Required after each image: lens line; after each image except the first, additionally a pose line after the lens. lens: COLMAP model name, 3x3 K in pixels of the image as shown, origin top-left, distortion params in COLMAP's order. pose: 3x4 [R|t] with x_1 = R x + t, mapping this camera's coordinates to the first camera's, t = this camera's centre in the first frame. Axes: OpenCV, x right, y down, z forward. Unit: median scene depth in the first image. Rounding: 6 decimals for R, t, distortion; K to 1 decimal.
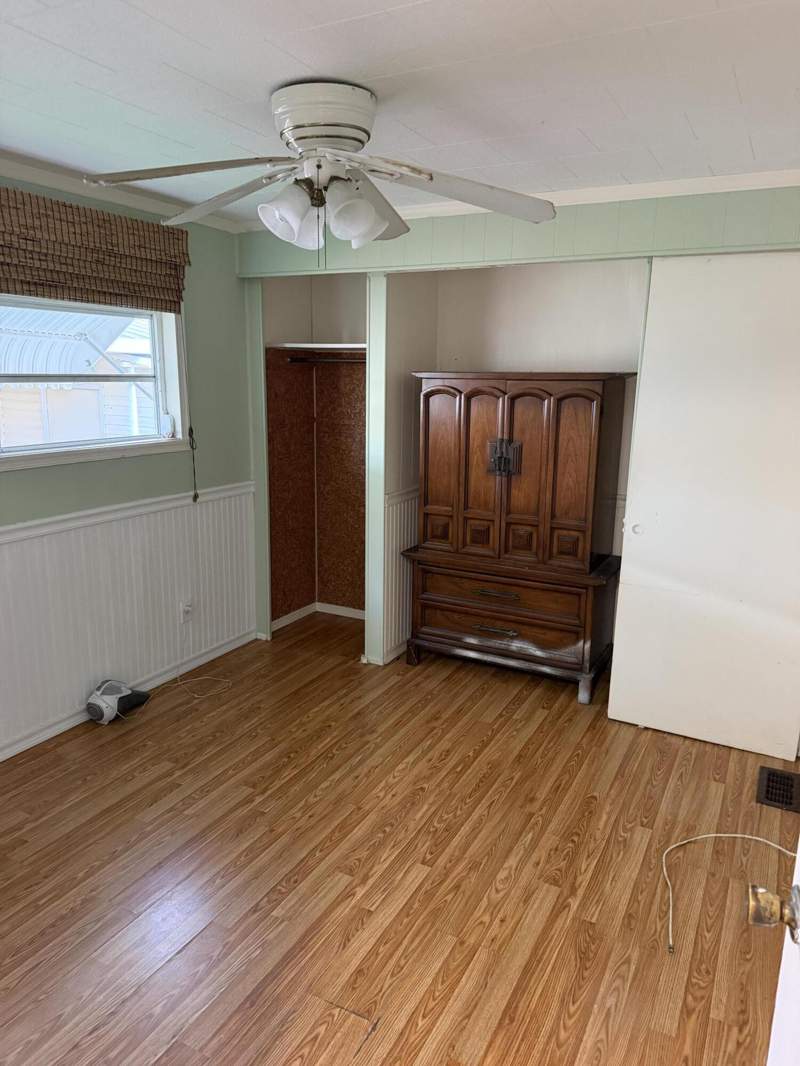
lens RADIAL K [[749.5, 0, 403.9], [0, 749.5, 532.0], [0, 0, 1]] dist [0.003977, 0.003689]
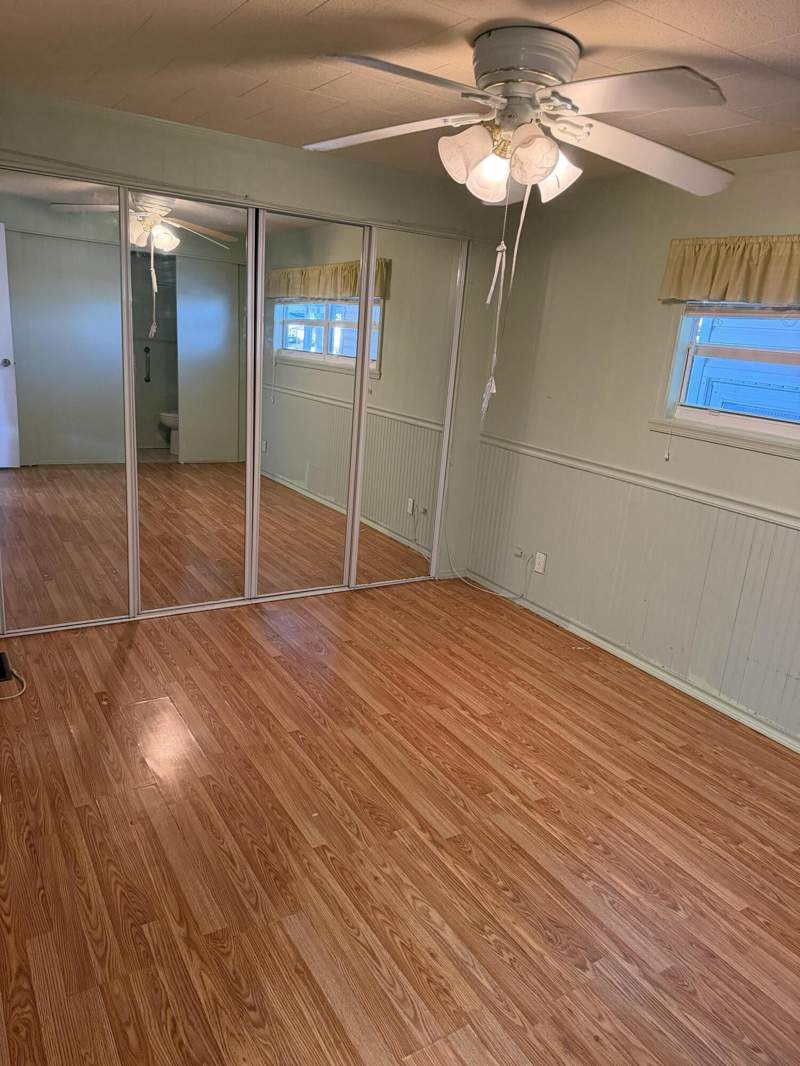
lens RADIAL K [[749.5, 0, 403.6], [0, 749.5, 536.0], [0, 0, 1]] dist [0.003977, 0.003689]
pose [[-0.501072, 0.187200, -0.844916, 0.779894], [-0.263033, 0.897190, 0.354772, -0.302647], [0.824464, 0.400008, -0.400317, 1.449730]]
